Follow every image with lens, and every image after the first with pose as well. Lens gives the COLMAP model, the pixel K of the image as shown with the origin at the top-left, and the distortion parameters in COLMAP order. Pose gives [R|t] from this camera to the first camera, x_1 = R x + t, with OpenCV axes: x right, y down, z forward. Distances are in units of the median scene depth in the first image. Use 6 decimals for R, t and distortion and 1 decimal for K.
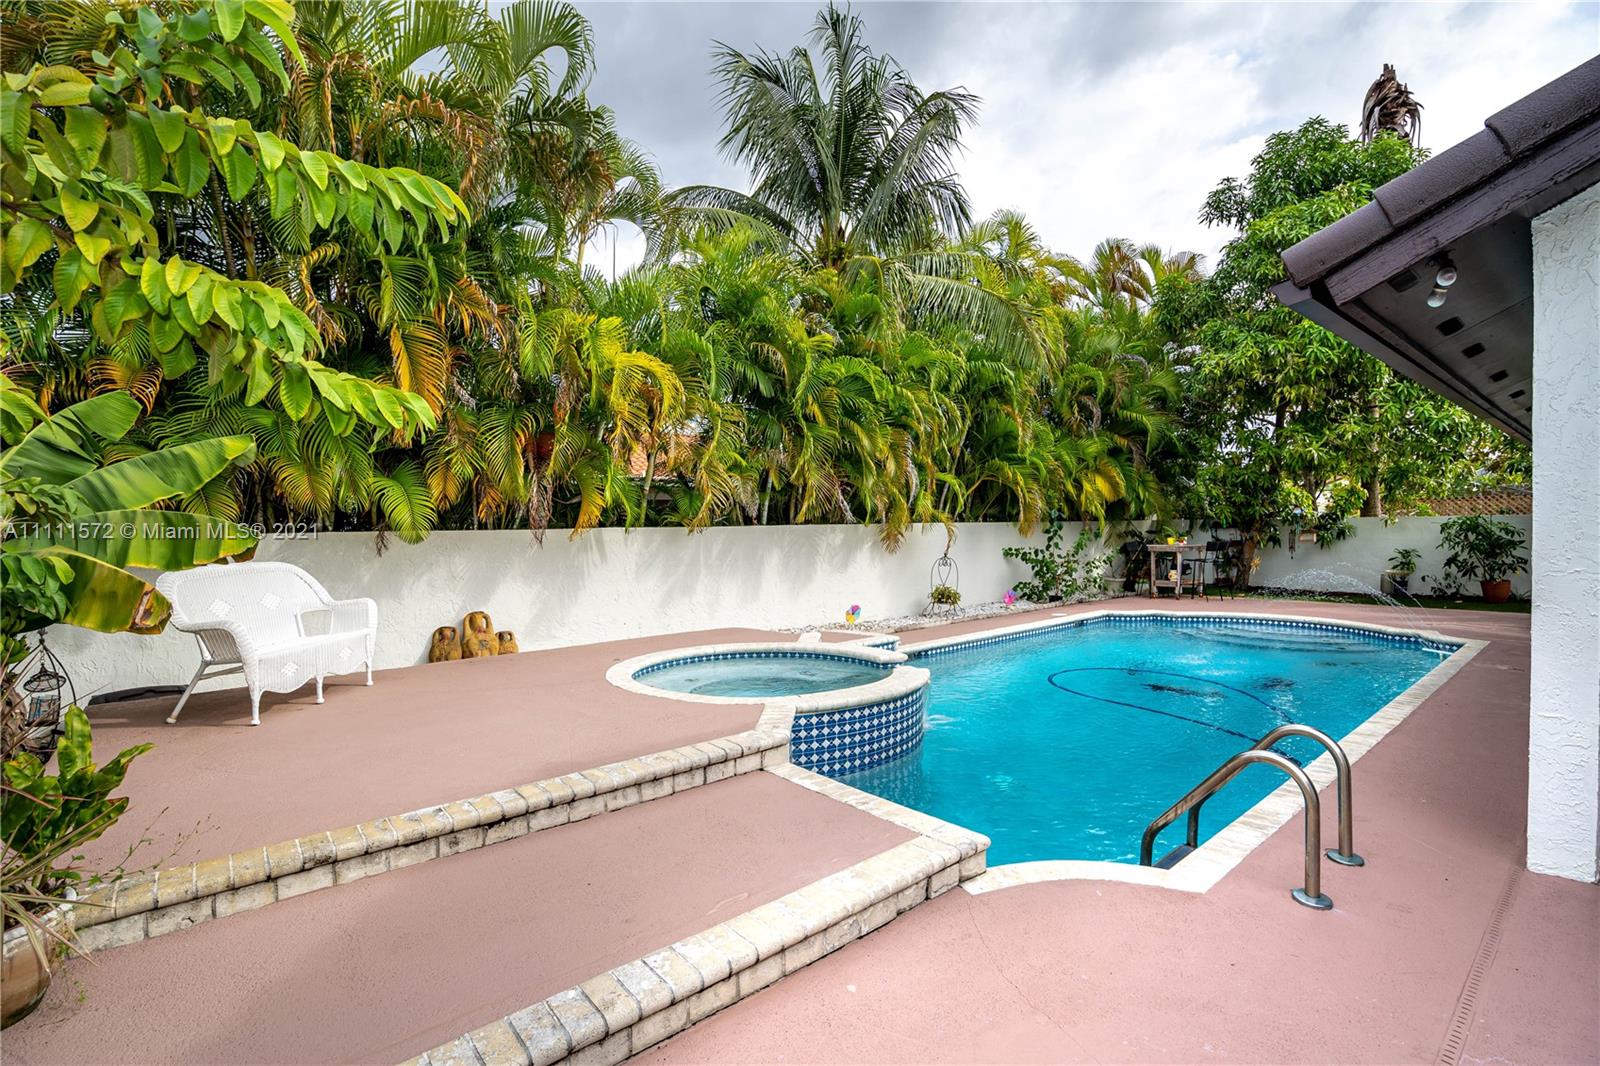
lens RADIAL K [[747.1, 0, 800.0], [0, 747.1, 533.0], [0, 0, 1]] dist [-0.065077, 0.027244]
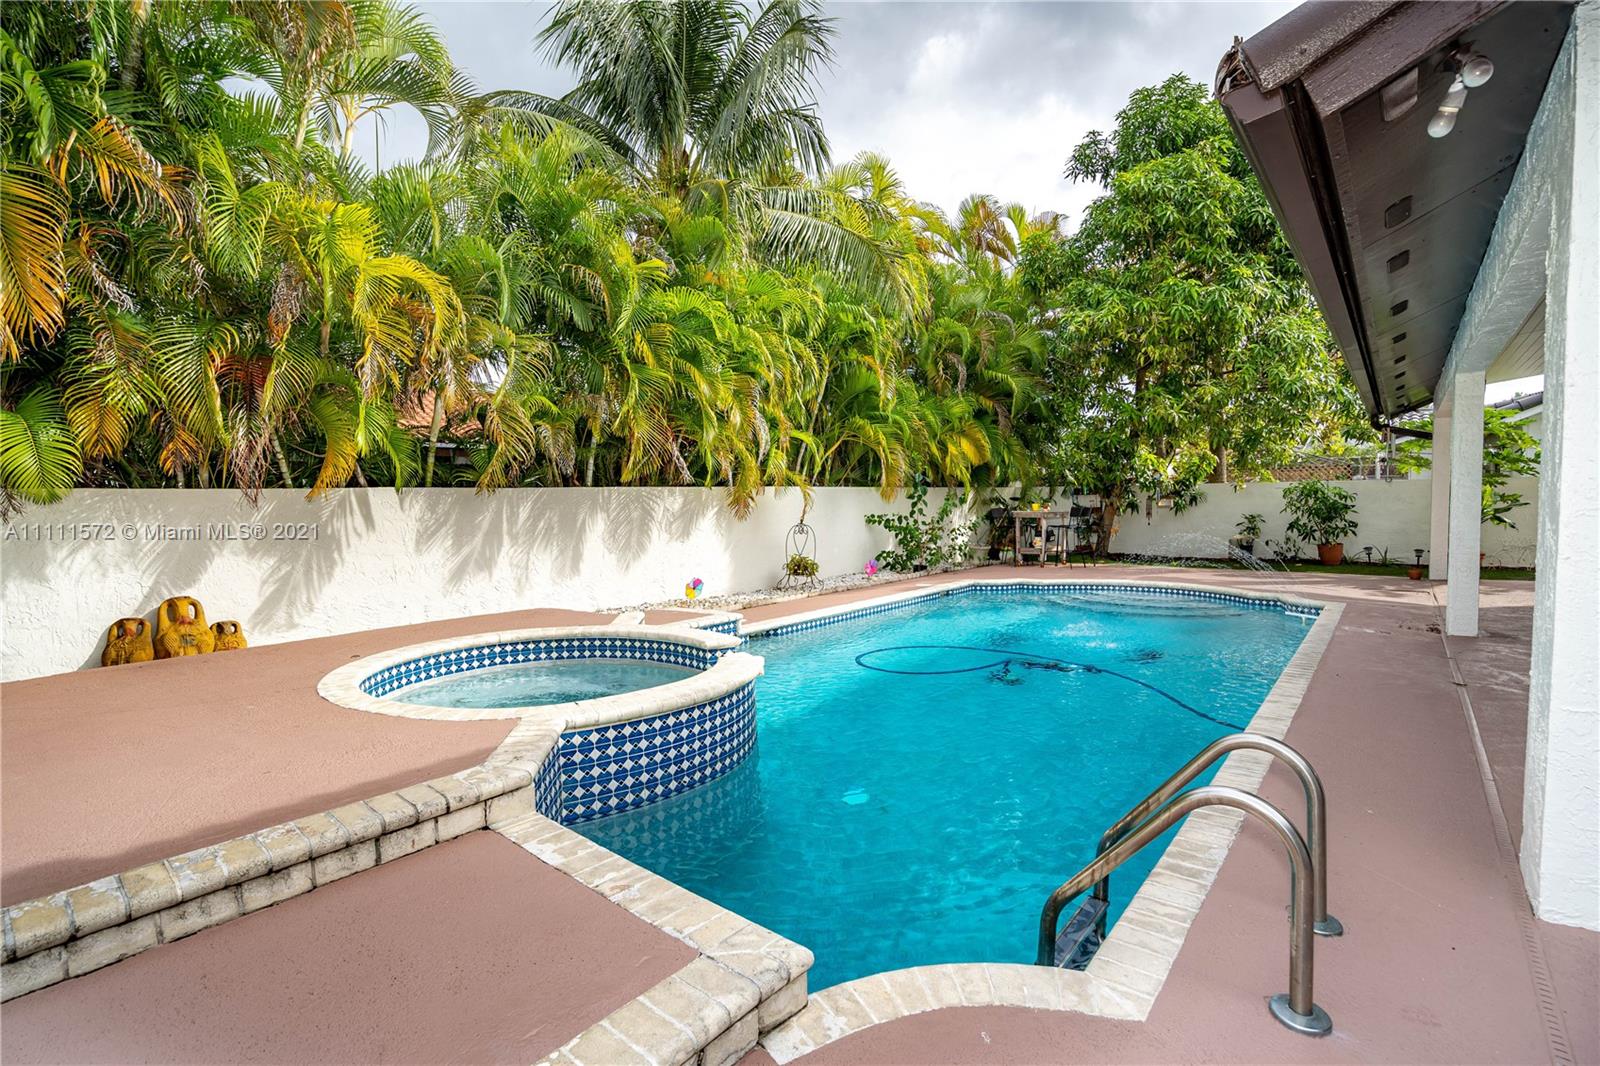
lens RADIAL K [[747.1, 0, 800.0], [0, 747.1, 533.0], [0, 0, 1]] dist [-0.065077, 0.027244]
pose [[0.985289, -0.010383, 0.170582, 0.046503], [0.004584, 0.999399, 0.034356, 0.014702], [-0.170837, -0.033069, 0.984744, 0.130458]]
